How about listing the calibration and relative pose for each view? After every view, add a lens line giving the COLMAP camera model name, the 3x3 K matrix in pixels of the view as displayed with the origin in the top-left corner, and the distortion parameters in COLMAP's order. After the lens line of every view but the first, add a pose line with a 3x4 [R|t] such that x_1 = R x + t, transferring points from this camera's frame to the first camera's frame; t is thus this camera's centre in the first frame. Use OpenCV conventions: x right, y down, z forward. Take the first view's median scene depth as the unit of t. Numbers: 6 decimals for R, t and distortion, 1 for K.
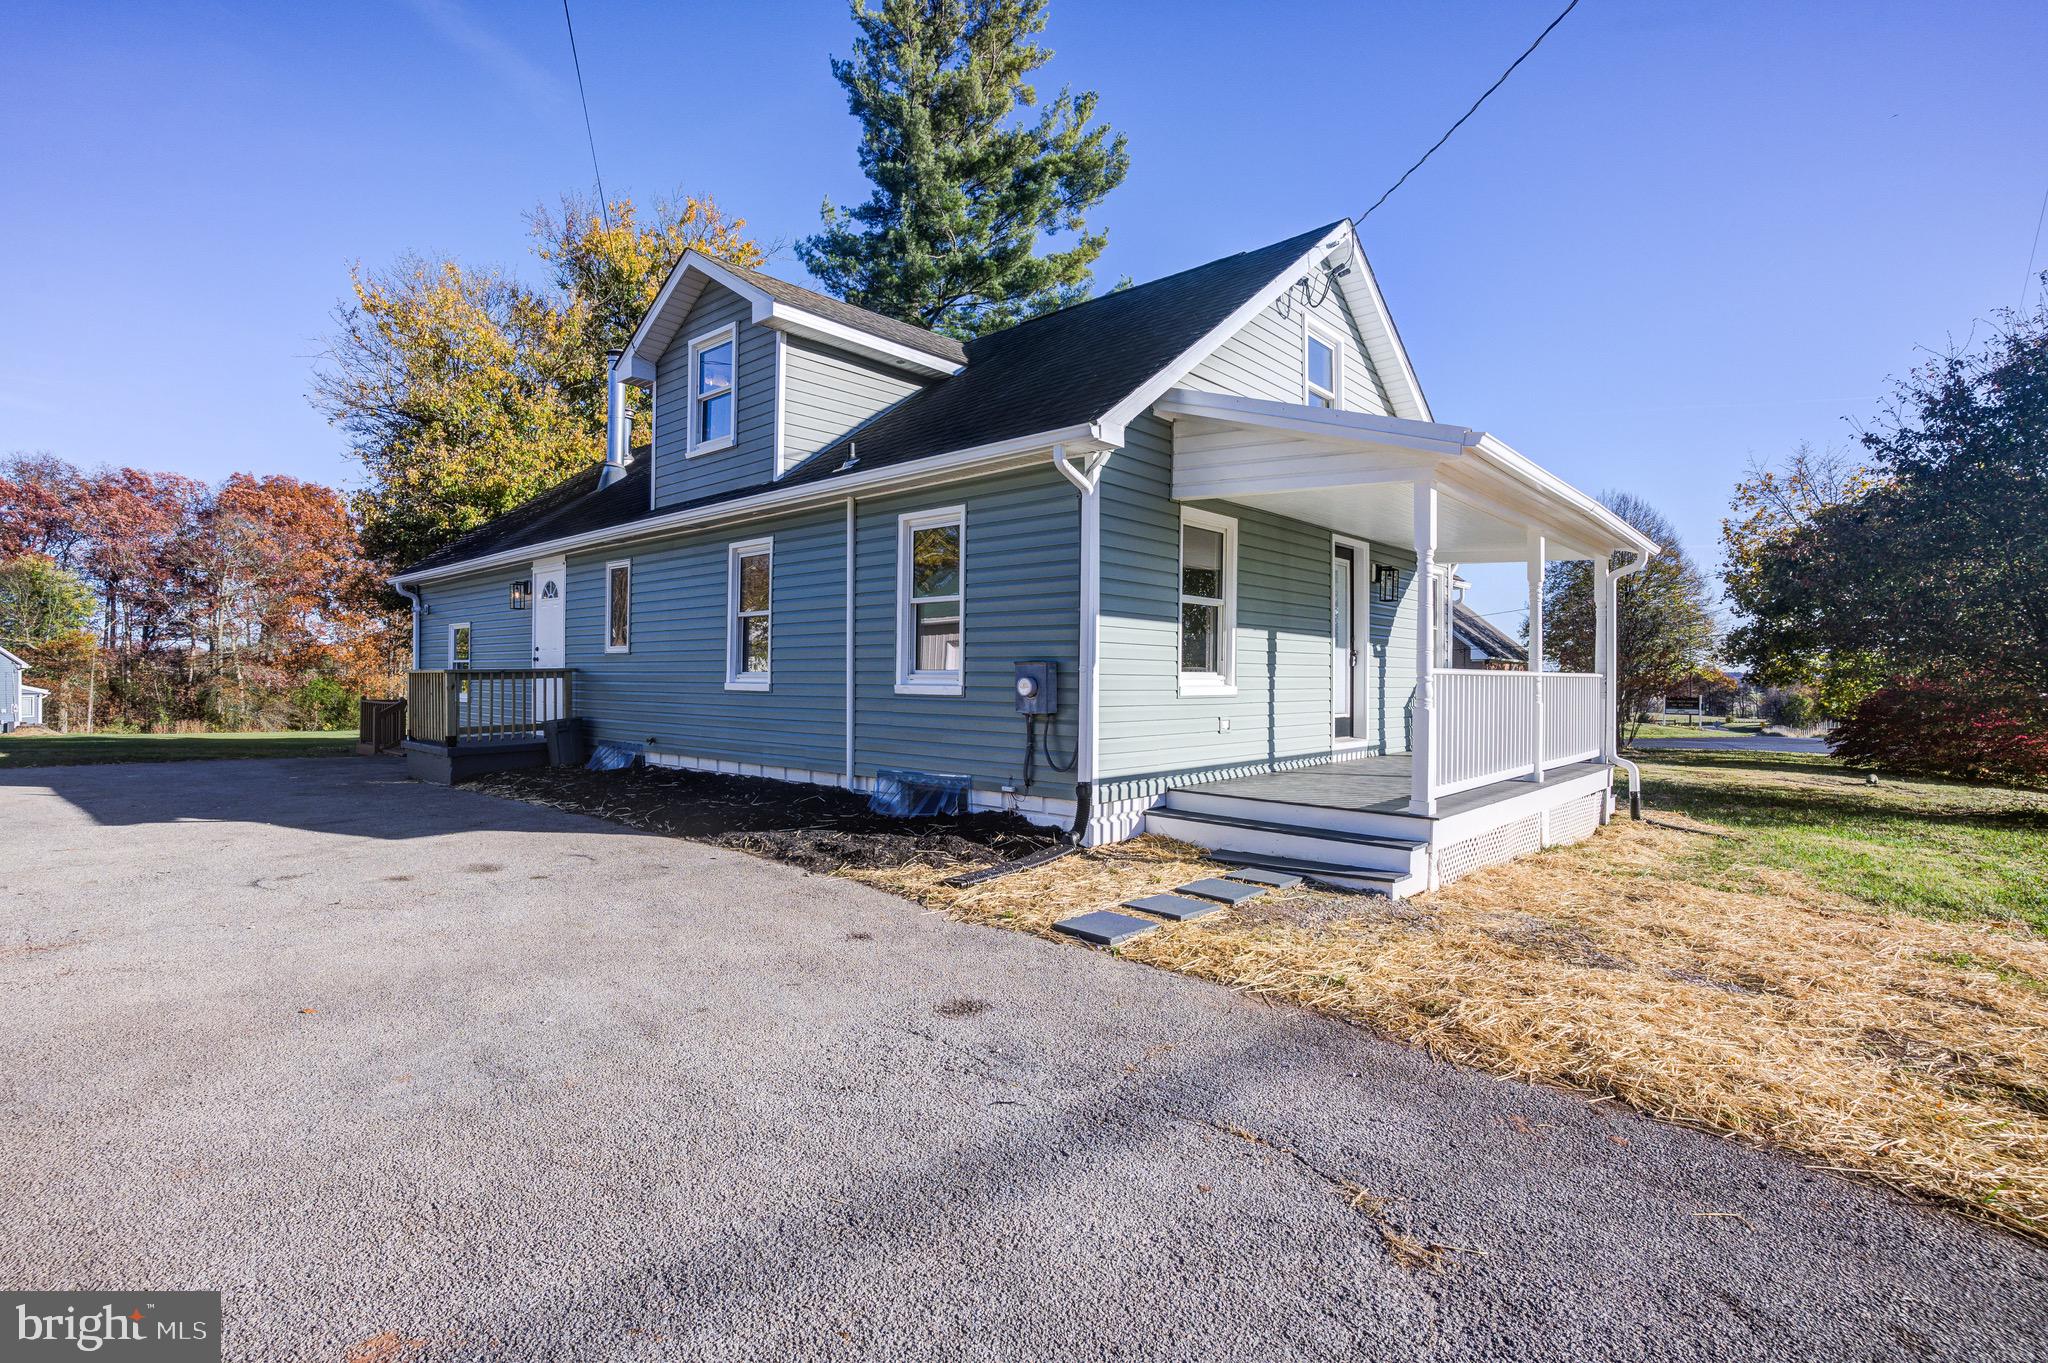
lens RADIAL K [[961.0, 0, 1024.0], [0, 961.0, 681.5], [0, 0, 1]] dist [-0.032092, 0.000552]
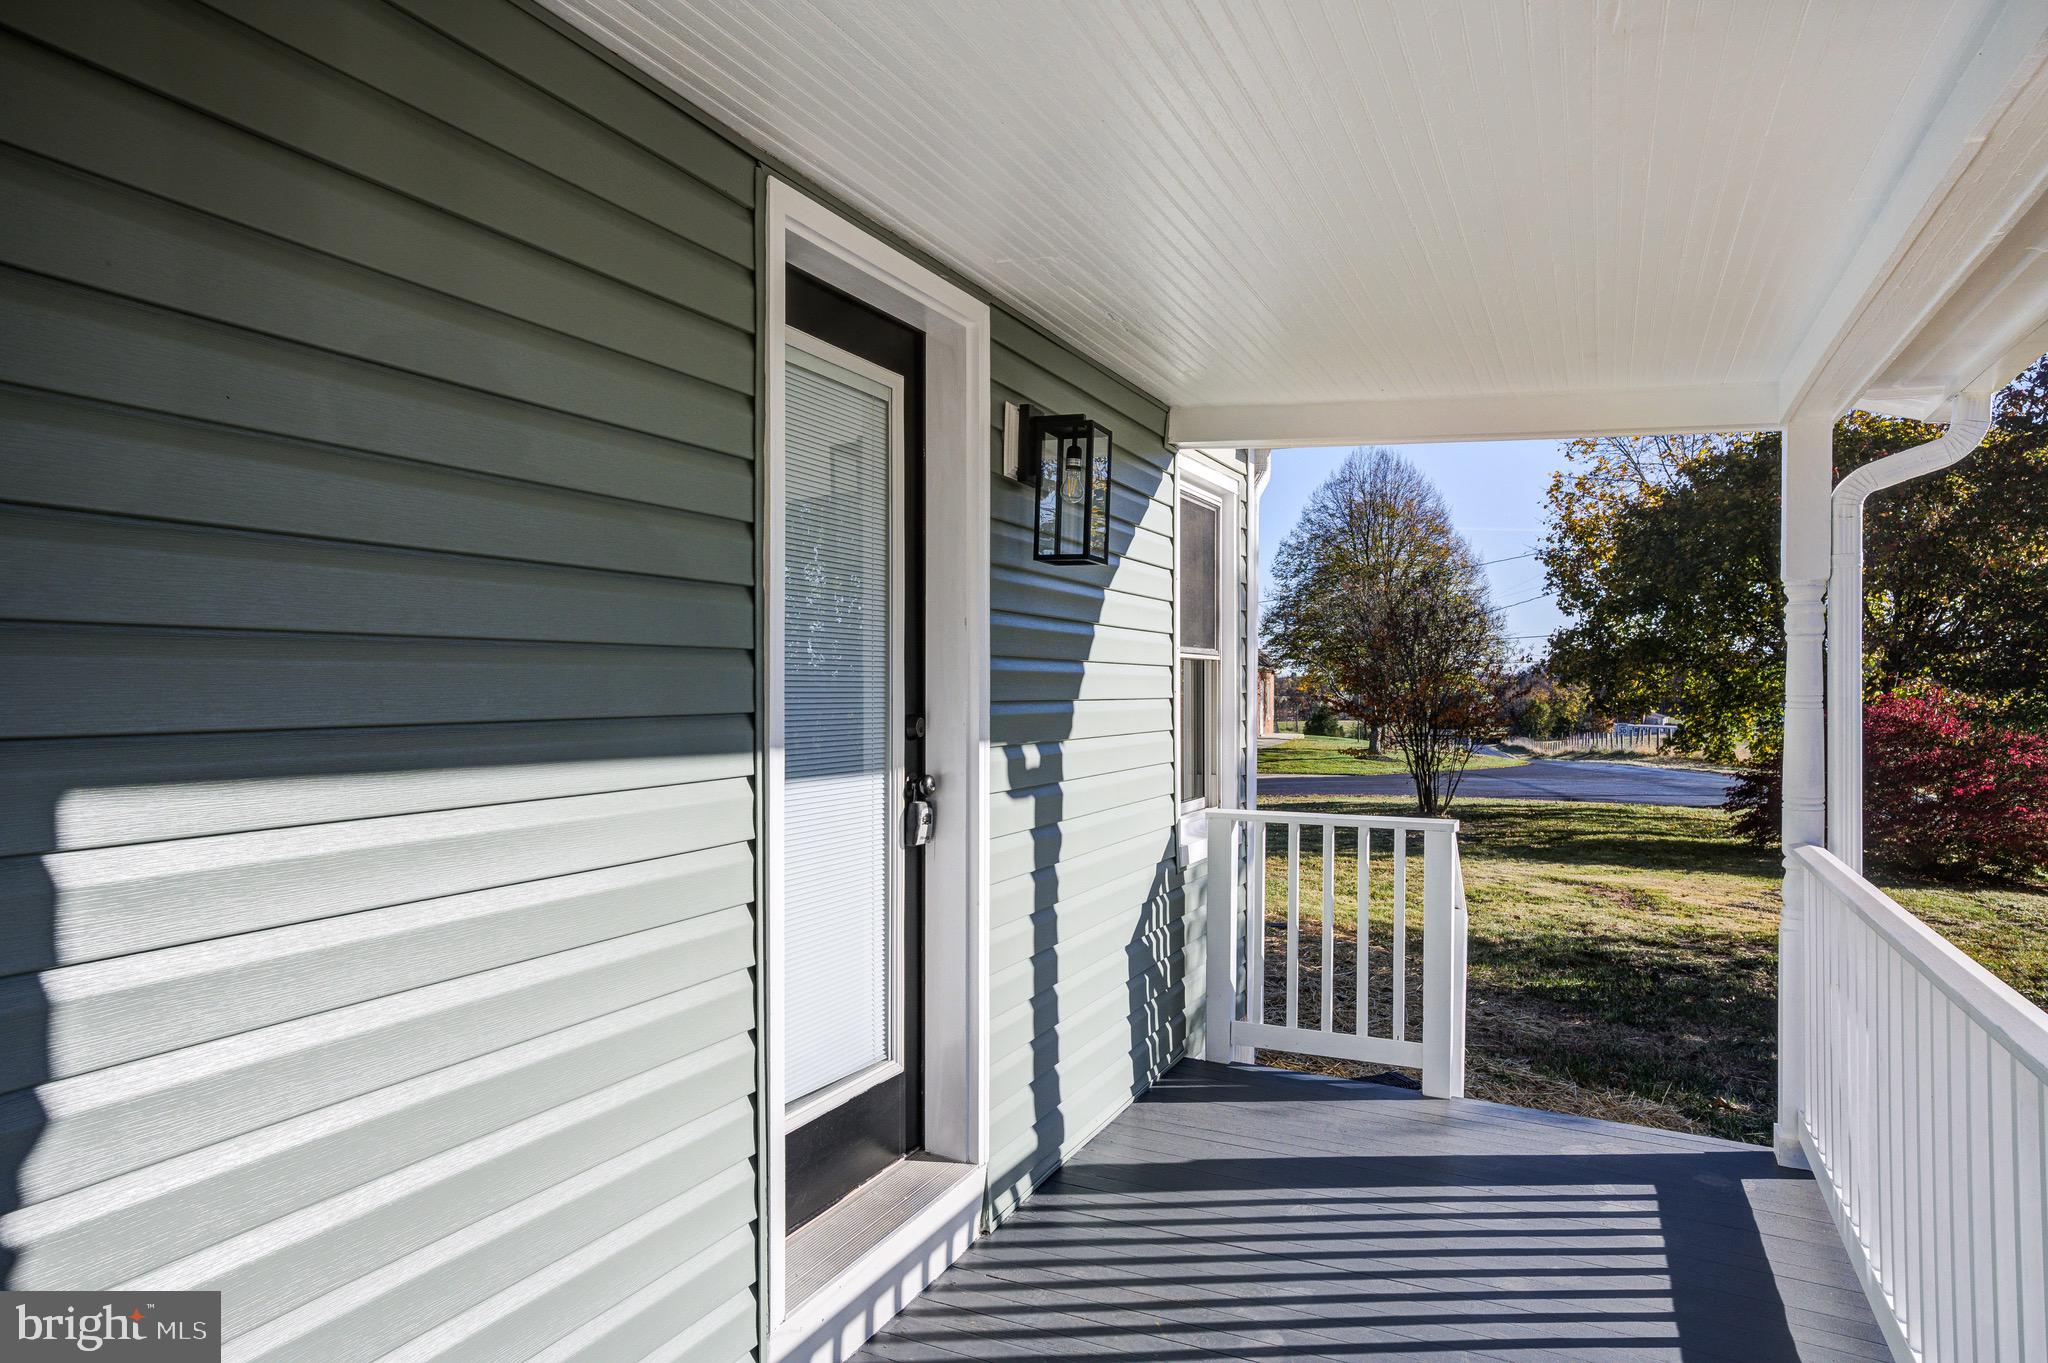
lens RADIAL K [[1269.5, 0, 1024.0], [0, 1269.5, 681.5], [0, 0, 1]] dist [0.000485, 0.000039]
pose [[0.952423, -0.001781, 0.304776, 0.258169], [0.002851, 0.999991, -0.003063, -0.050097], [-0.304768, 0.003787, 0.952419, 0.661681]]
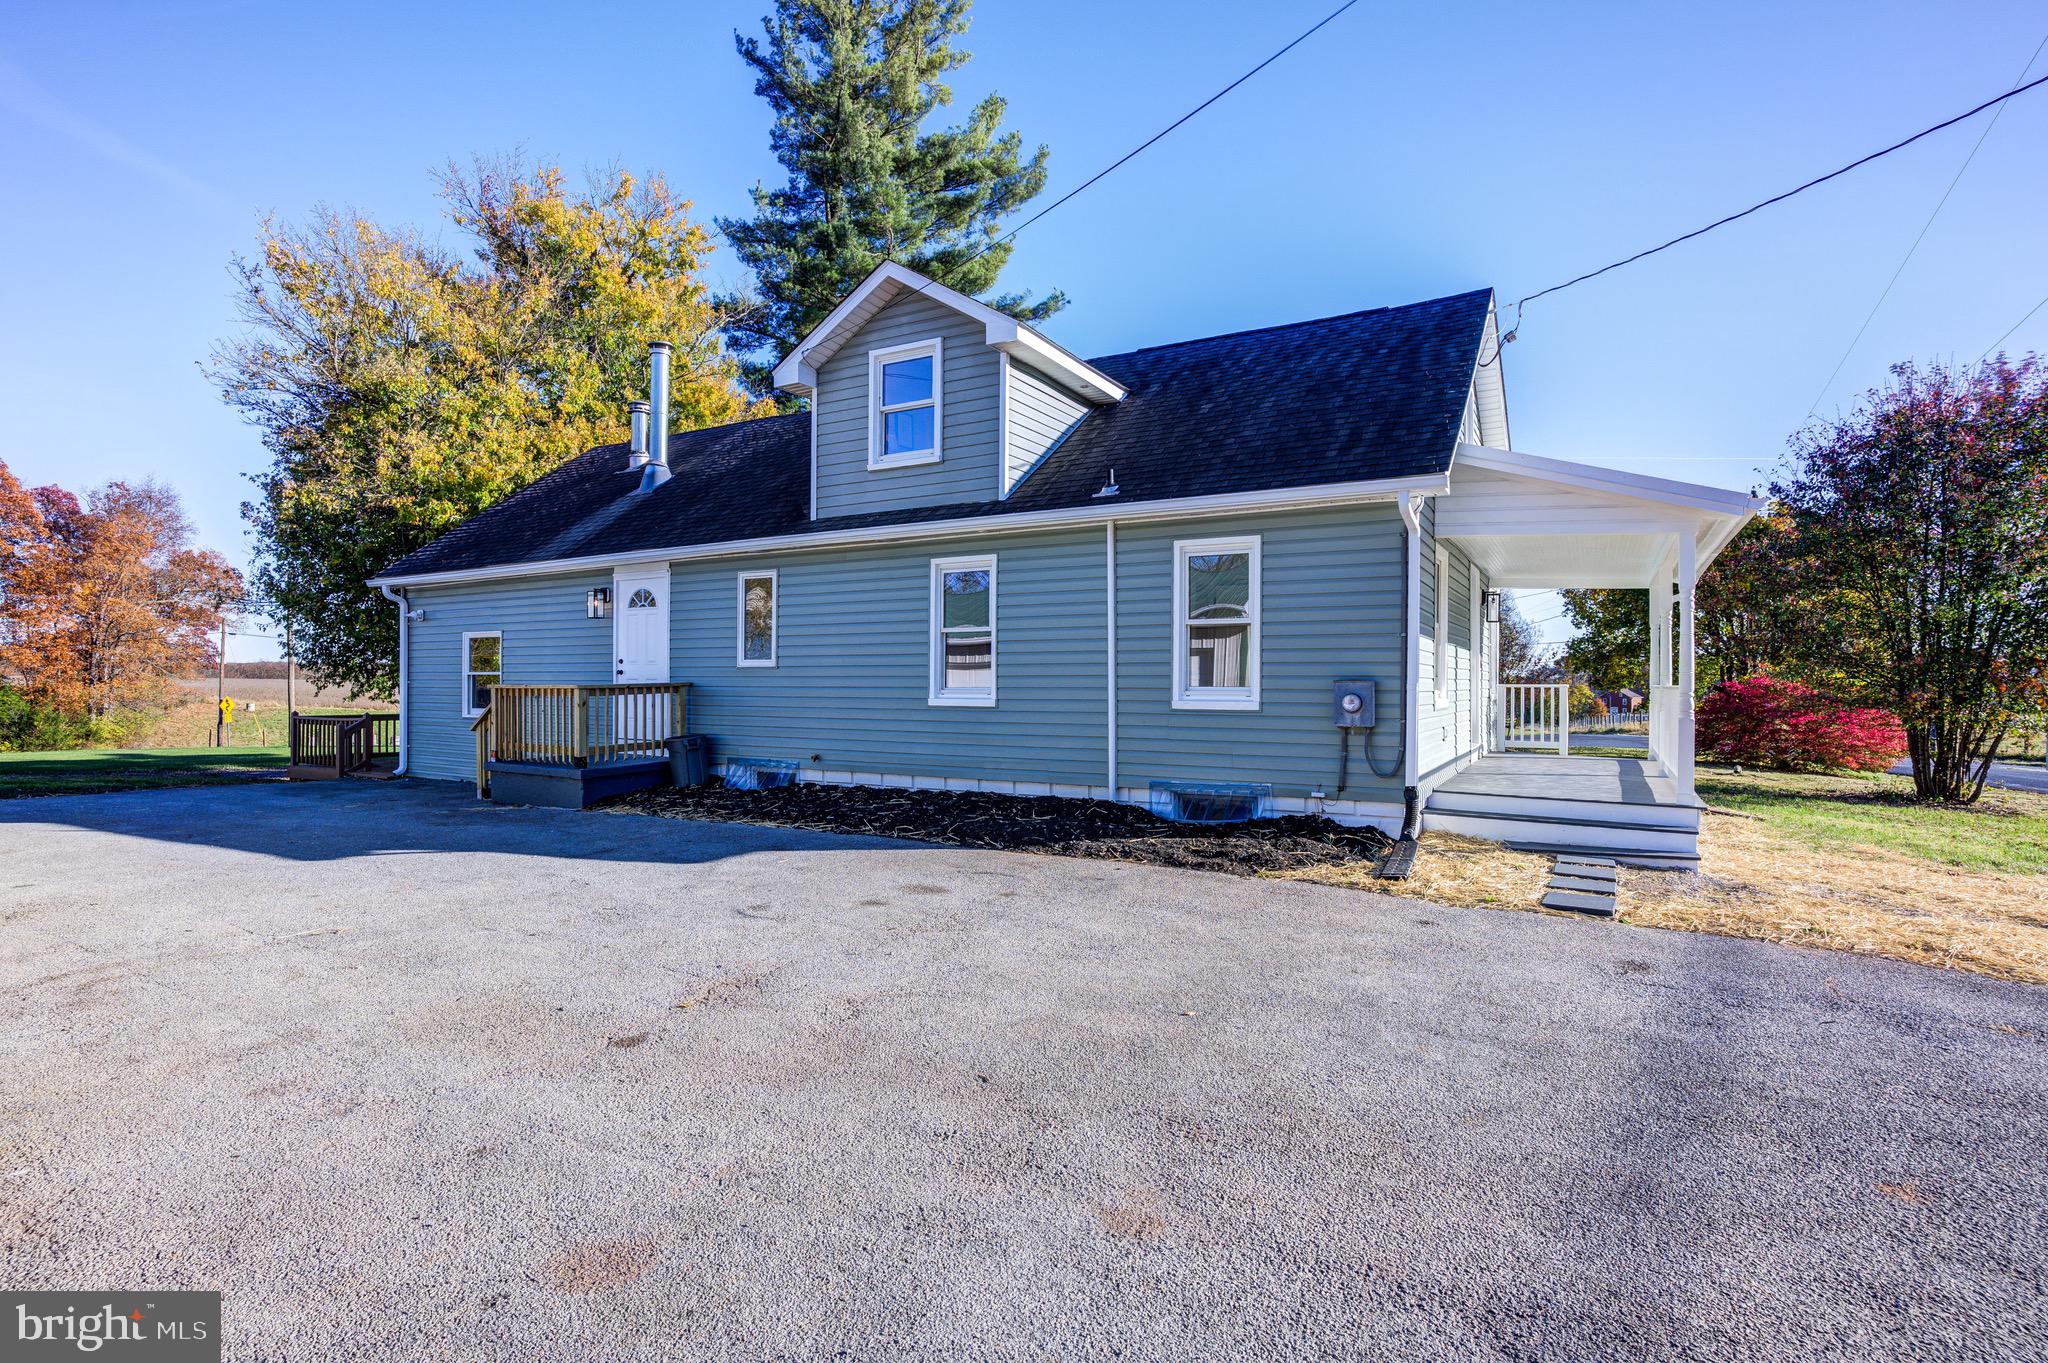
lens RADIAL K [[989.9, 0, 1024.0], [0, 989.9, 681.5], [0, 0, 1]] dist [-0.033101, 0.001849]
pose [[0.978622, -0.003730, 0.205633, -0.381292], [0.004615, 0.999982, -0.003827, -0.010499], [-0.205615, 0.004694, 0.978622, -0.028439]]
